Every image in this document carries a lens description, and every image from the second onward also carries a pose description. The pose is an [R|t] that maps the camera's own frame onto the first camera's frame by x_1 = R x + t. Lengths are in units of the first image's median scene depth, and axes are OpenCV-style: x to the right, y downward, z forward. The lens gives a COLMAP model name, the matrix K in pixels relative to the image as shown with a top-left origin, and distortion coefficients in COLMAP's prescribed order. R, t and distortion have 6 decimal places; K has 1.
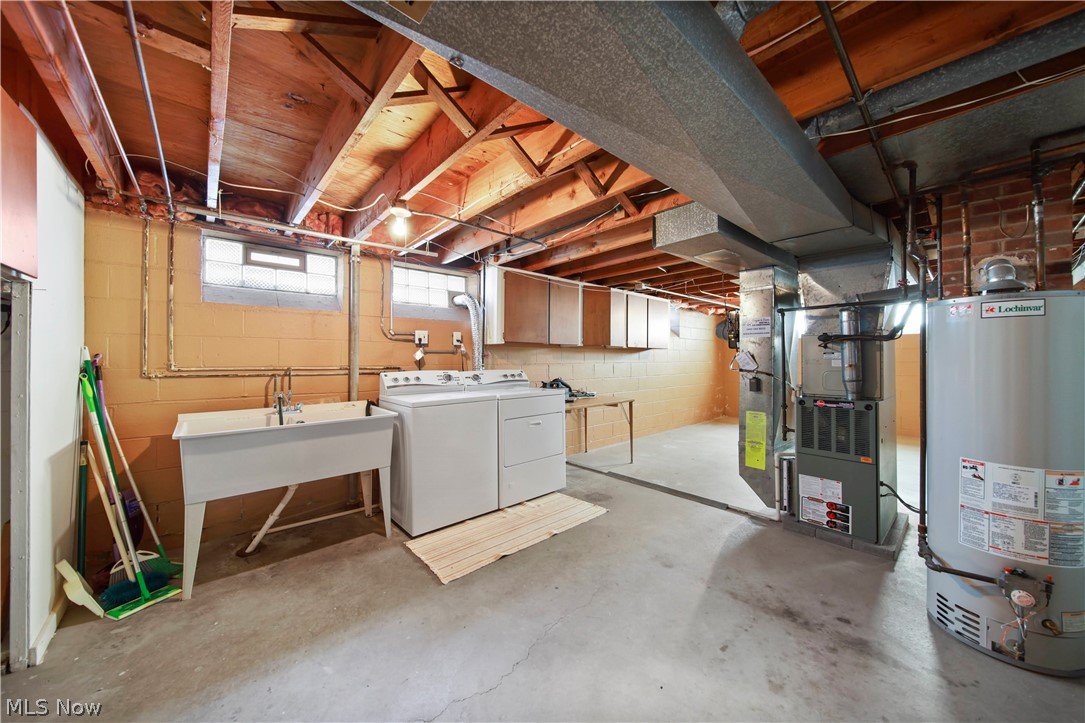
lens RADIAL K [[380.6, 0, 546.3], [0, 380.6, 359.0], [0, 0, 1]] dist [-0.000141, -0.000168]
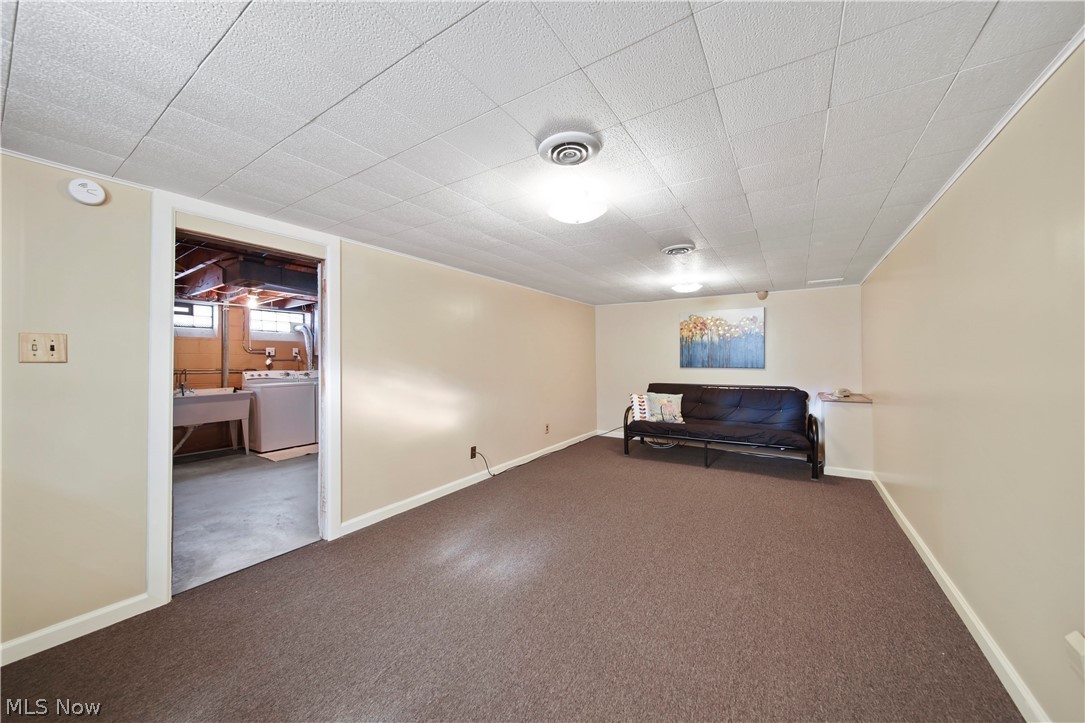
lens RADIAL K [[380.6, 0, 542.9], [0, 380.6, 360.7], [0, 0, 1]] dist [-0.000141, -0.000168]
pose [[0.968380, -0.007374, 0.249371, 0.445986], [0.010076, 0.999904, -0.009562, 0.013765], [-0.249277, 0.011772, 0.968361, -0.996694]]
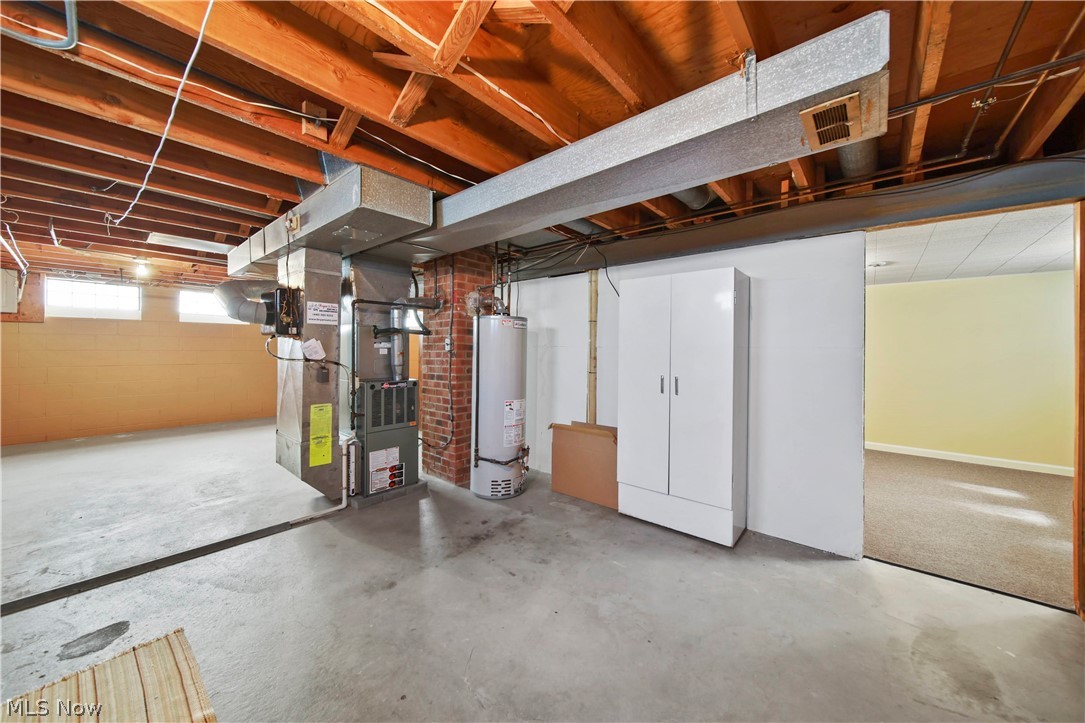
lens RADIAL K [[380.6, 0, 548.0], [0, 380.6, 353.1], [0, 0, 1]] dist [-0.000141, -0.000168]
pose [[-0.134260, -0.009307, 0.990902, -0.805268], [-0.004677, 0.999951, 0.008758, 0.005953], [-0.990935, -0.003459, -0.134297, 1.052082]]
